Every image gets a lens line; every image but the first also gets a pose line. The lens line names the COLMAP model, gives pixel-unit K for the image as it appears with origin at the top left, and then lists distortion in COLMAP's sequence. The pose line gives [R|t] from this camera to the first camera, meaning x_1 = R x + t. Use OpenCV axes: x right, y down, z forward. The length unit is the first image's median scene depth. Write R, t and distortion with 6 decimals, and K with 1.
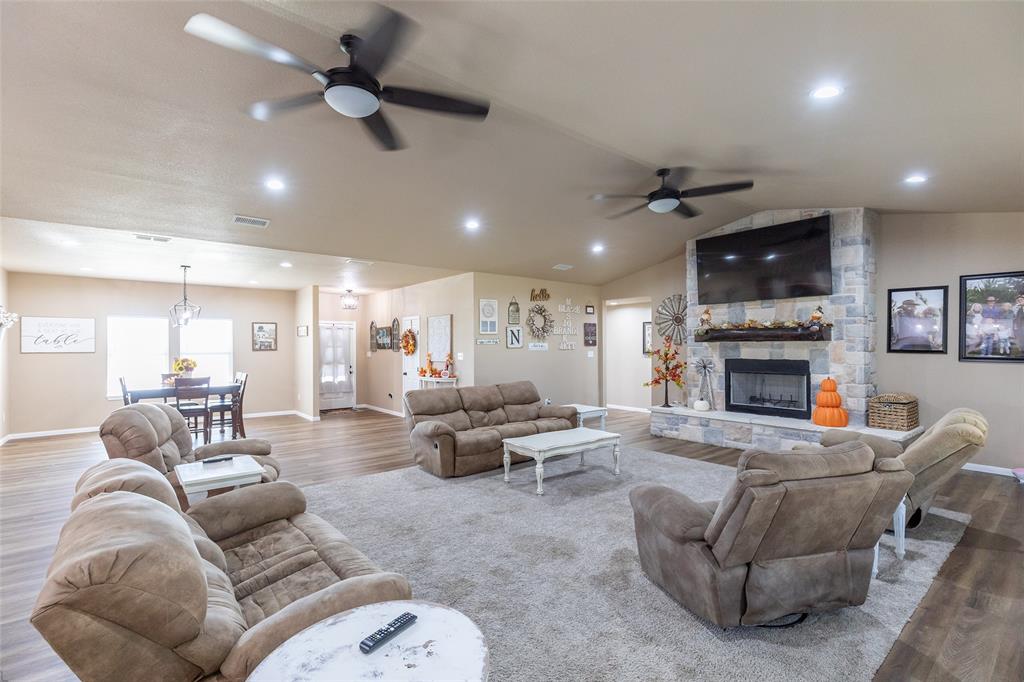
lens RADIAL K [[462.5, 0, 515.6], [0, 462.5, 344.6], [0, 0, 1]] dist [0.001761, 0.000217]
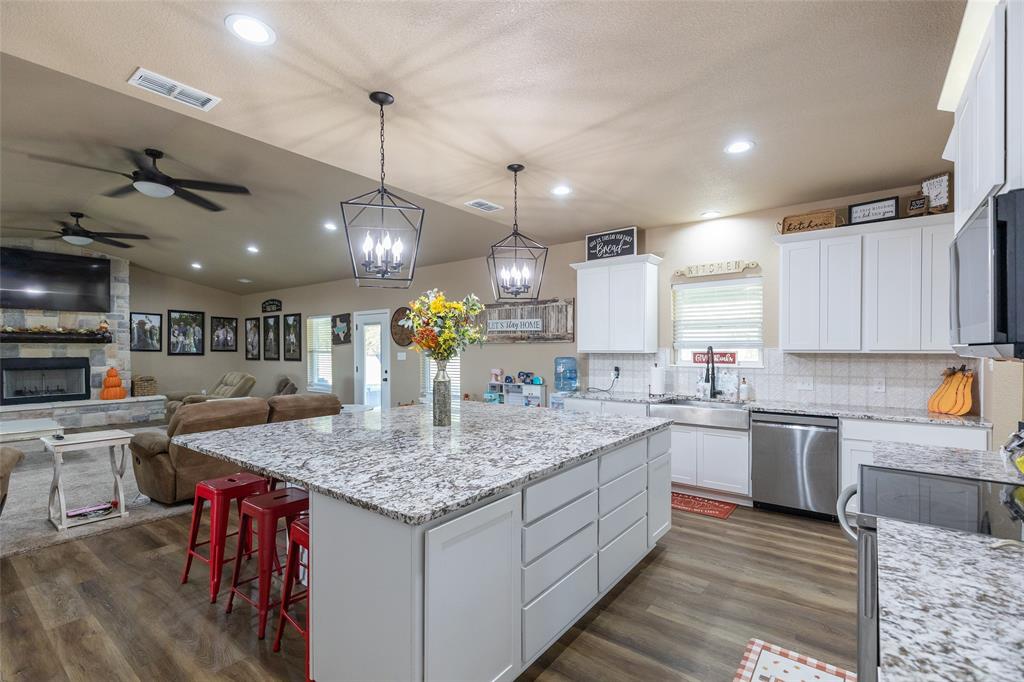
lens RADIAL K [[463.4, 0, 511.2], [0, 463.4, 352.4], [0, 0, 1]] dist [-0.000057, 0.000124]
pose [[-0.228764, -0.004370, 0.973472, -0.999545], [0.000094, 0.999990, 0.004511, 0.013045], [-0.973482, 0.001123, -0.228761, 0.072205]]
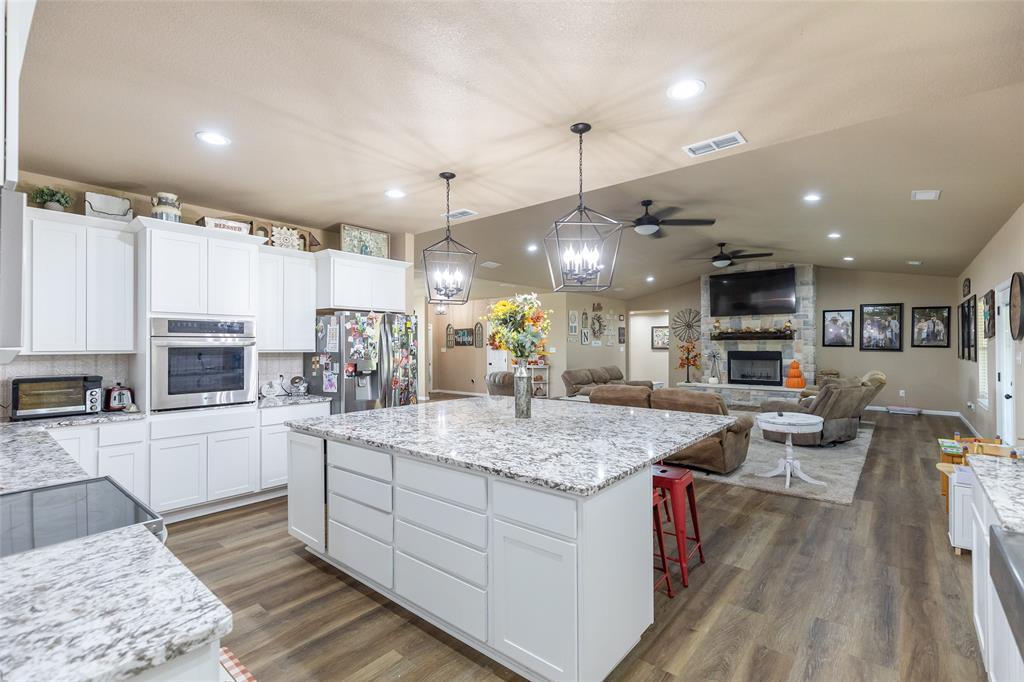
lens RADIAL K [[458.5, 0, 511.0], [0, 458.5, 343.1], [0, 0, 1]] dist [0.002138, 0.000280]
pose [[0.983576, 0.001115, 0.180490, -0.628991], [-0.000728, 0.999997, -0.002211, 0.008213], [-0.180492, 0.002043, 0.983574, -0.464685]]
